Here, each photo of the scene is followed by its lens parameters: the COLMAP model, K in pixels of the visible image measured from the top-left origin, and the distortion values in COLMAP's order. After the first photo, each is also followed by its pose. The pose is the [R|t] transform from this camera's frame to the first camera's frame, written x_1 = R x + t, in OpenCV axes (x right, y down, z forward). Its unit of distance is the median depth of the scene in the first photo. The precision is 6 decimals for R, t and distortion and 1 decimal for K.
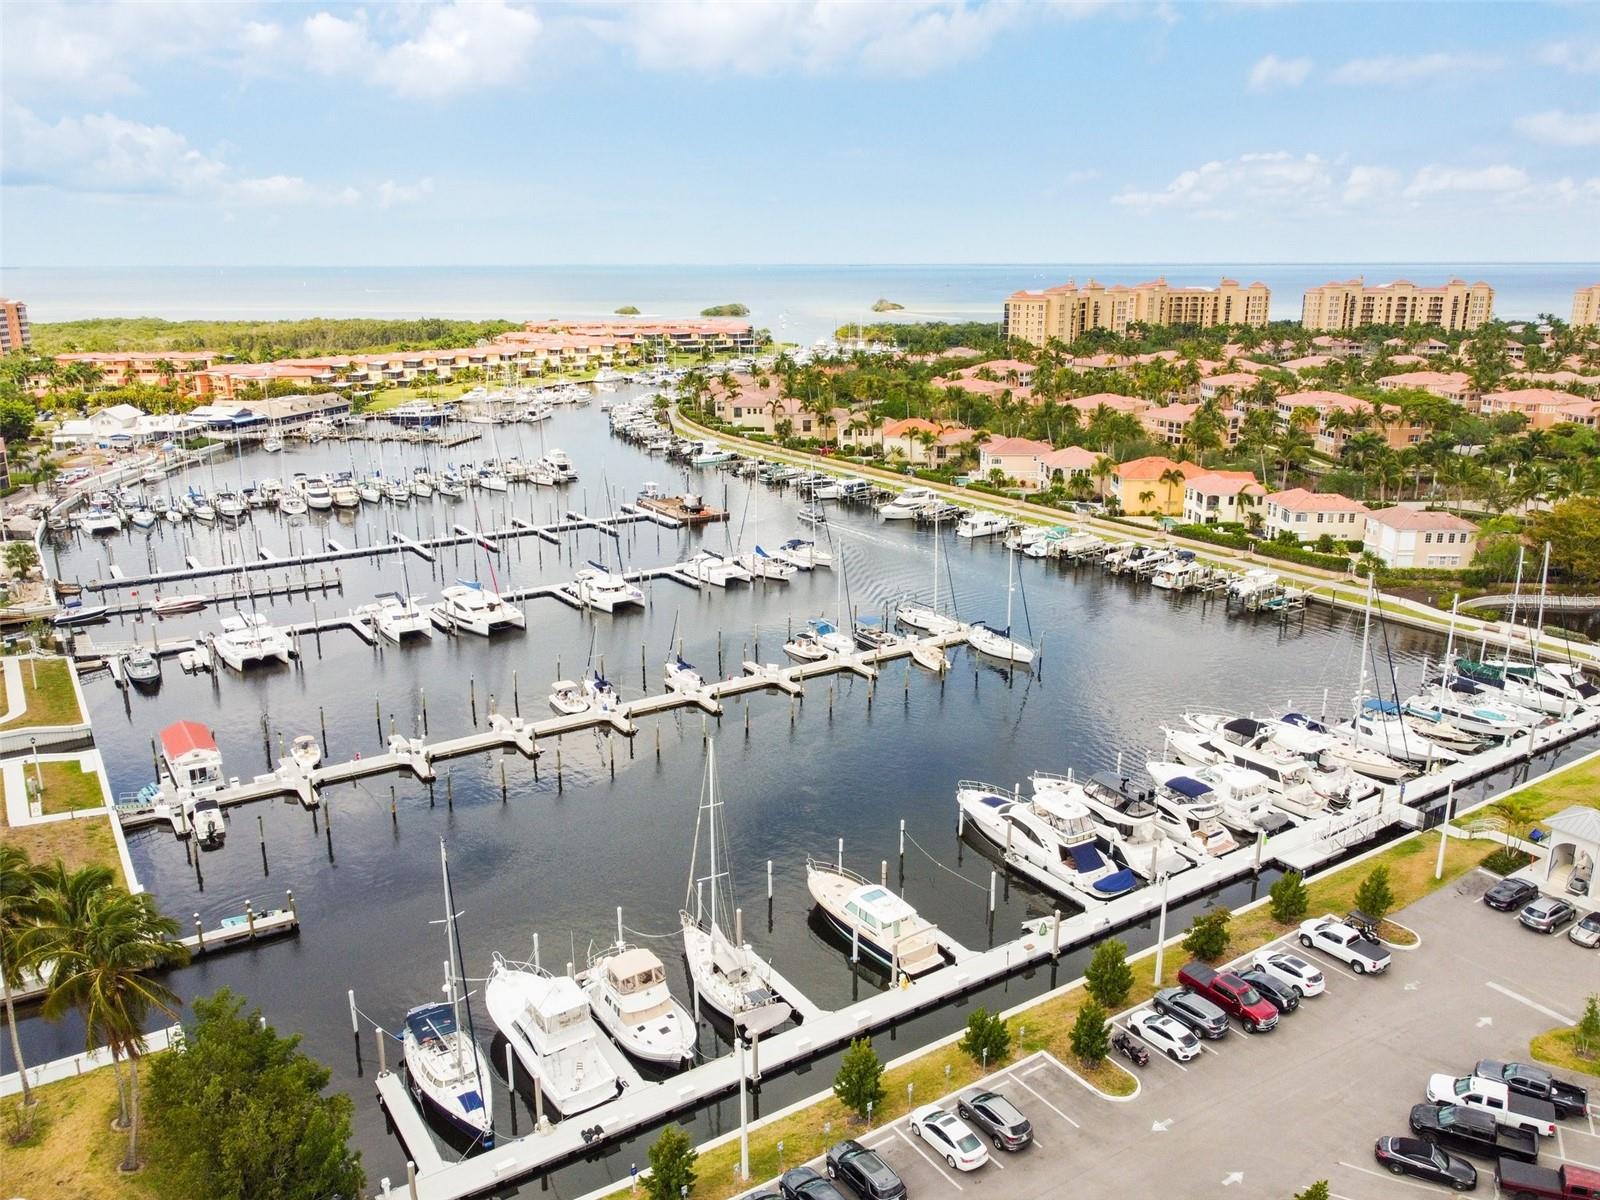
lens RADIAL K [[1221.4, 0, 794.9], [0, 1221.4, 598.2], [0, 0, 1]] dist [0.007202, -0.010144]
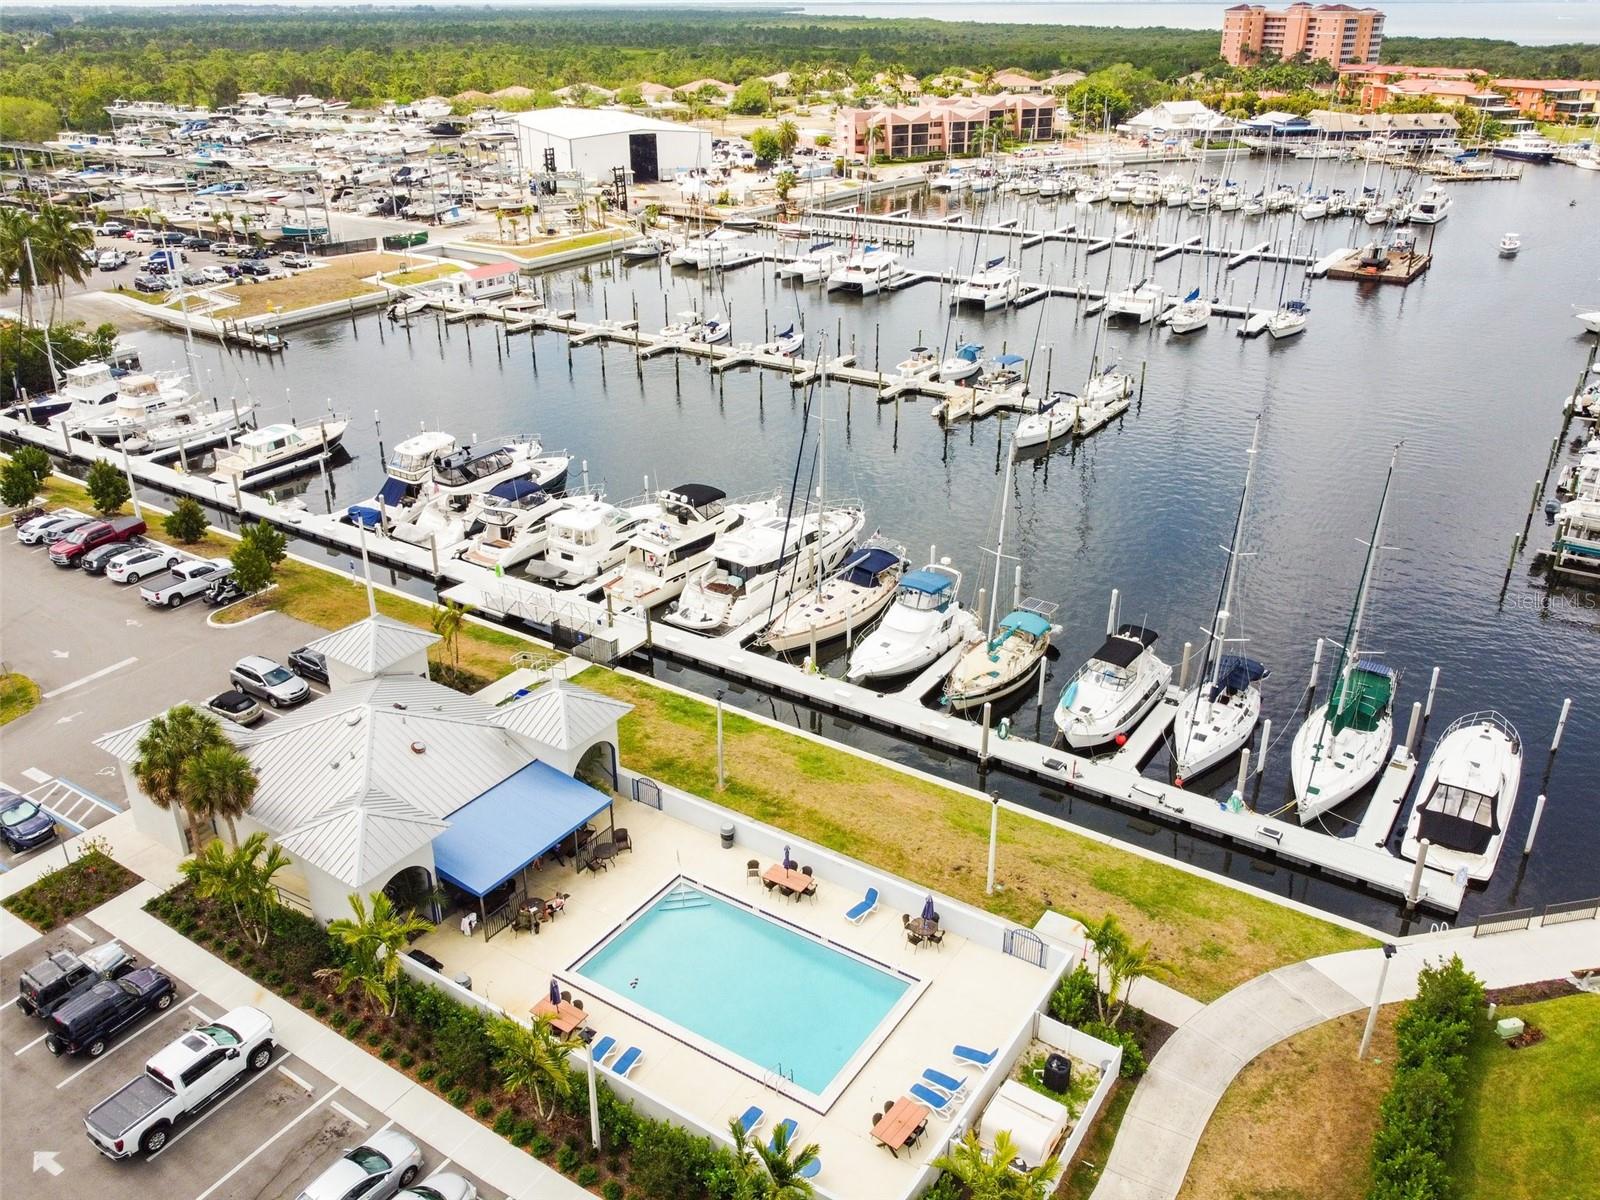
lens RADIAL K [[1278.7, 0, 792.4], [0, 1278.7, 566.4], [0, 0, 1]] dist [0.002354, -0.003198]
pose [[0.385126, 0.374727, -0.843361, 0.410504], [-0.242339, 0.922846, 0.299378, -0.039597], [0.890477, 0.089081, 0.446223, 0.270052]]
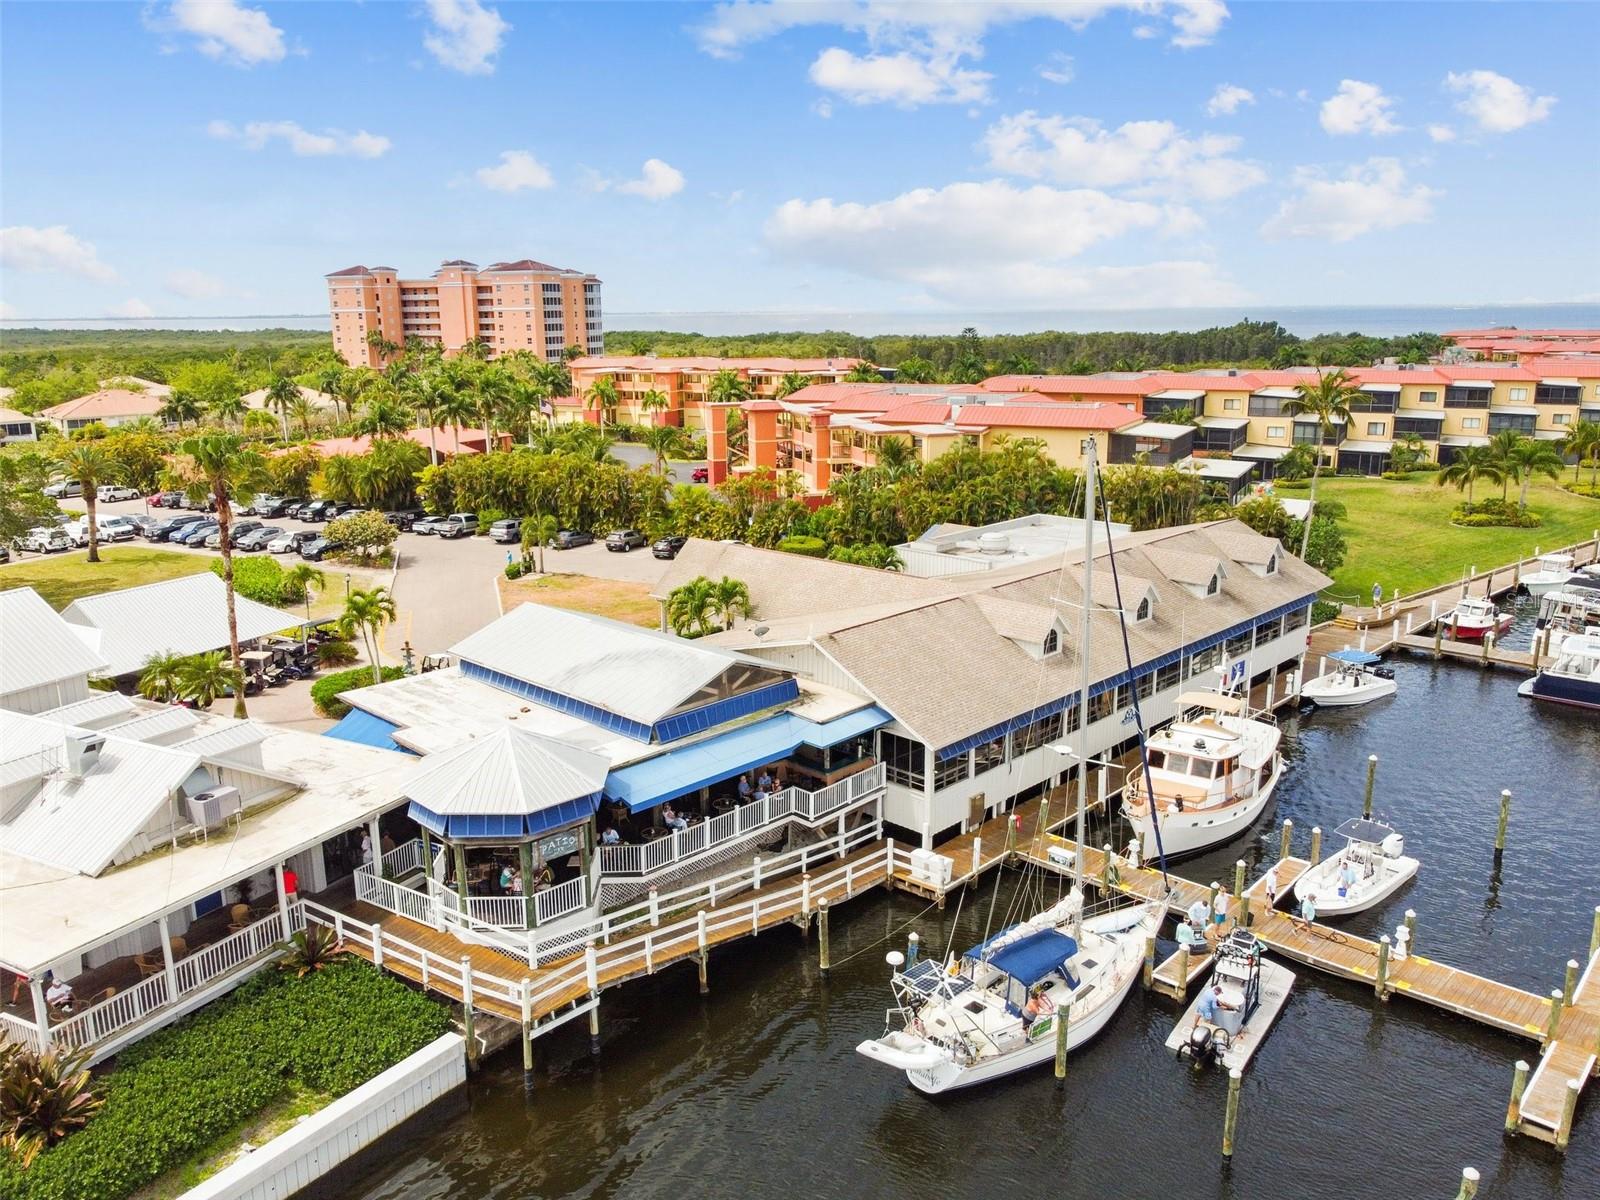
lens RADIAL K [[1221.4, 0, 794.9], [0, 1221.4, 598.2], [0, 0, 1]] dist [0.007202, -0.010144]
pose [[0.854161, 0.113937, -0.507372, -0.424012], [-0.130941, 0.991388, 0.002189, -0.184882], [0.503252, 0.064566, 0.861724, 0.996767]]
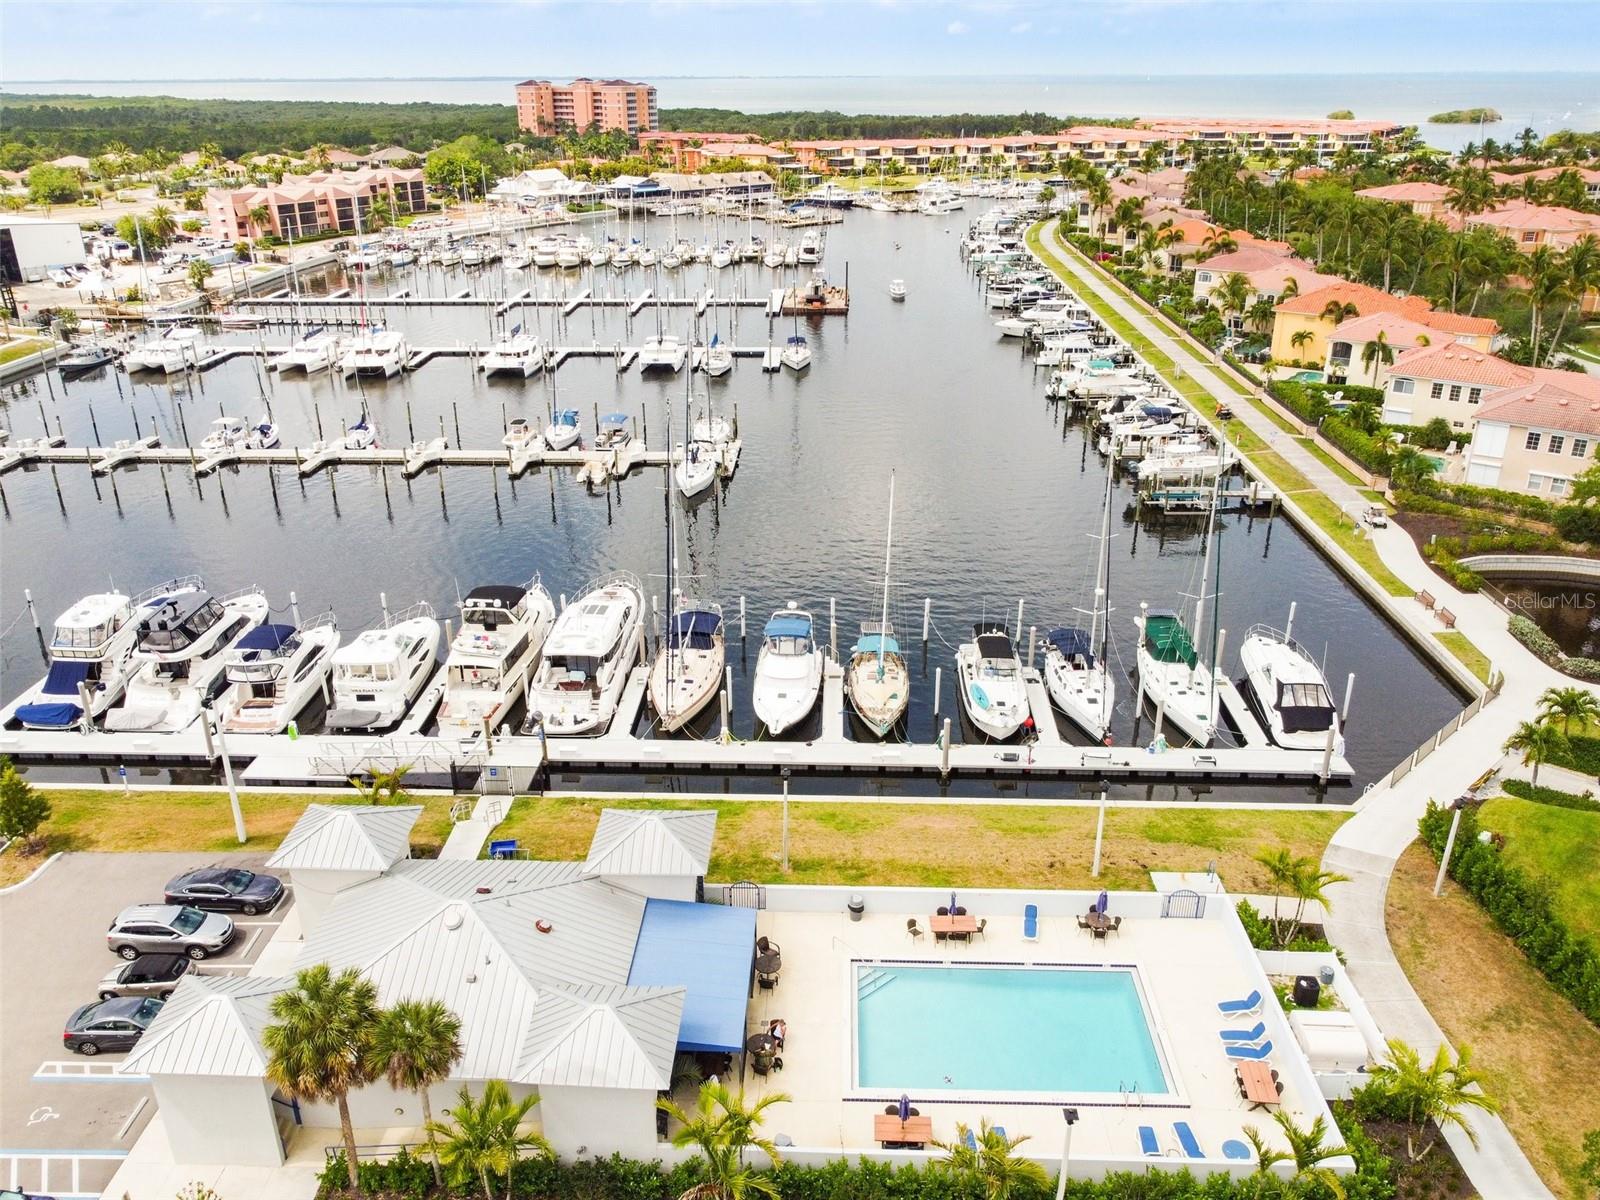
lens RADIAL K [[1221.4, 0, 794.9], [0, 1221.4, 598.2], [0, 0, 1]] dist [0.007202, -0.010144]
pose [[0.812720, 0.228348, -0.536045, 0.337952], [-0.151971, 0.971235, 0.183323, -0.018257], [0.562487, -0.067527, 0.824044, 0.199306]]
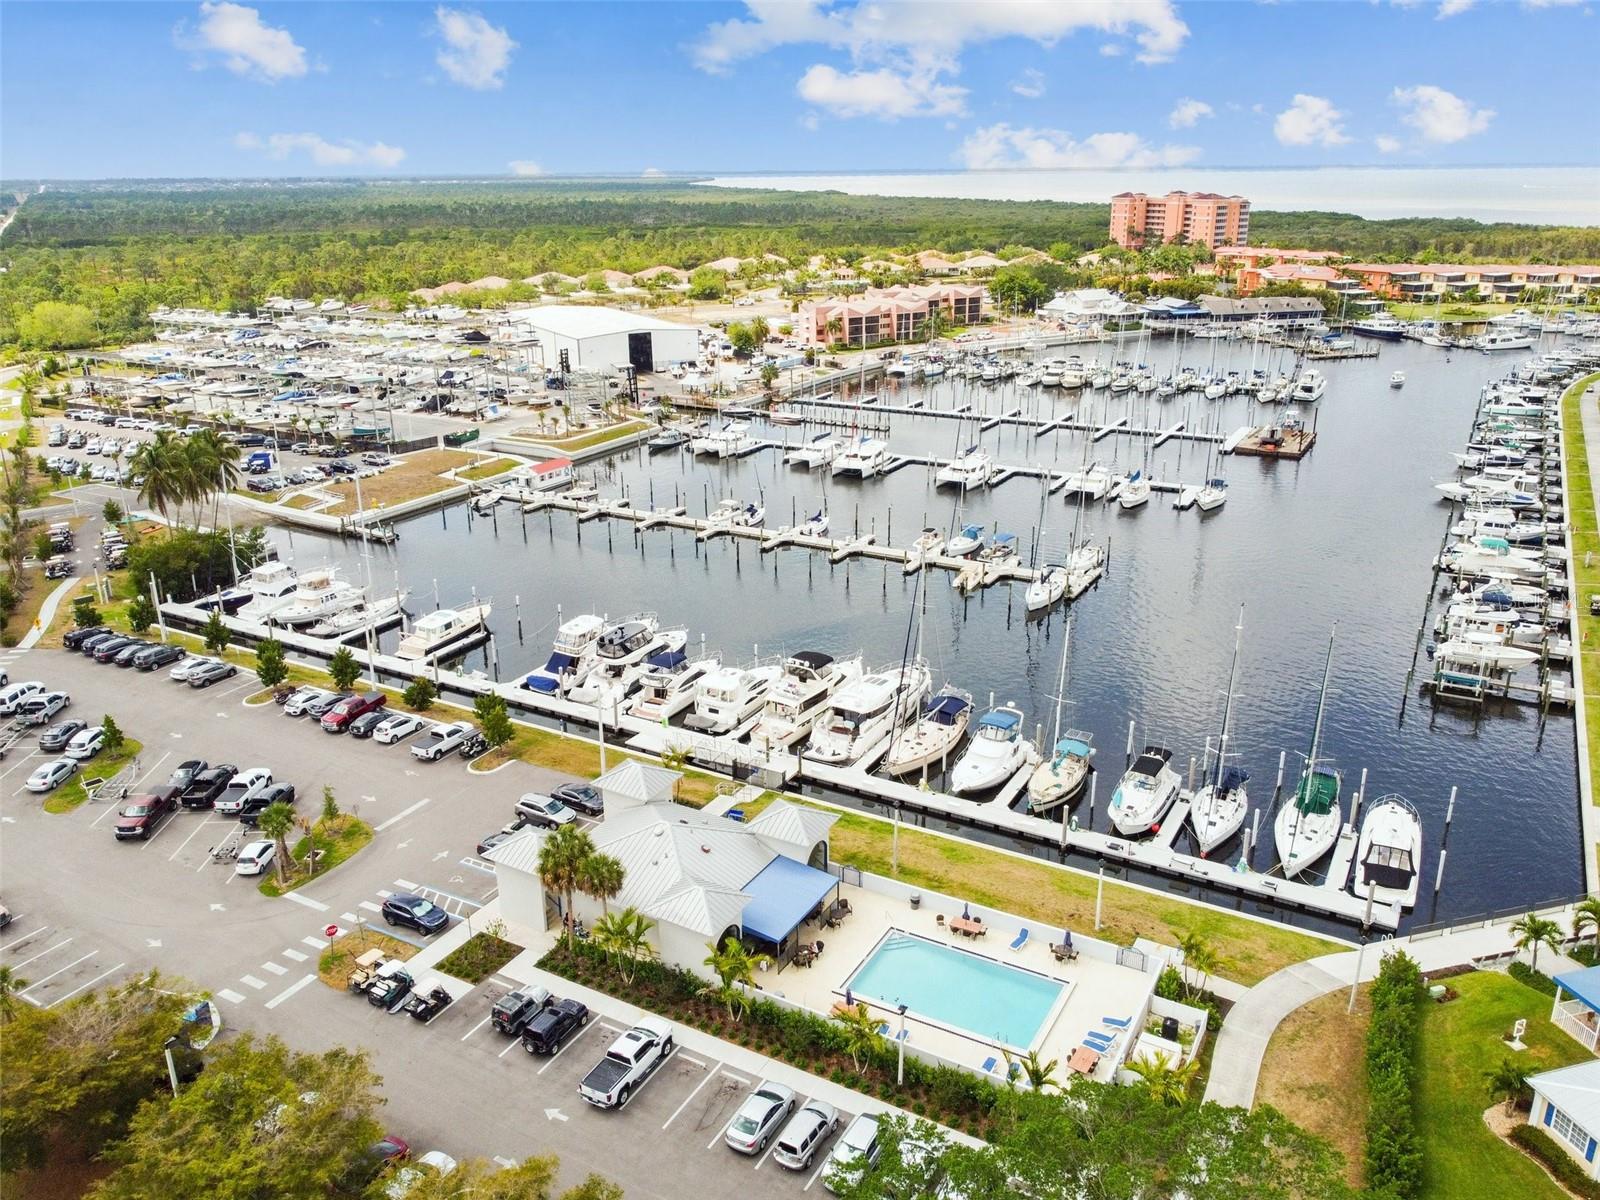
lens RADIAL K [[1234.8, 0, 794.0], [0, 1234.8, 597.0], [0, 0, 1]] dist [0.006560, -0.011069]
pose [[0.451068, 0.291752, -0.843456, 0.459679], [-0.228759, 0.951283, 0.206712, -0.057123], [0.862674, 0.099707, 0.495834, 0.184108]]
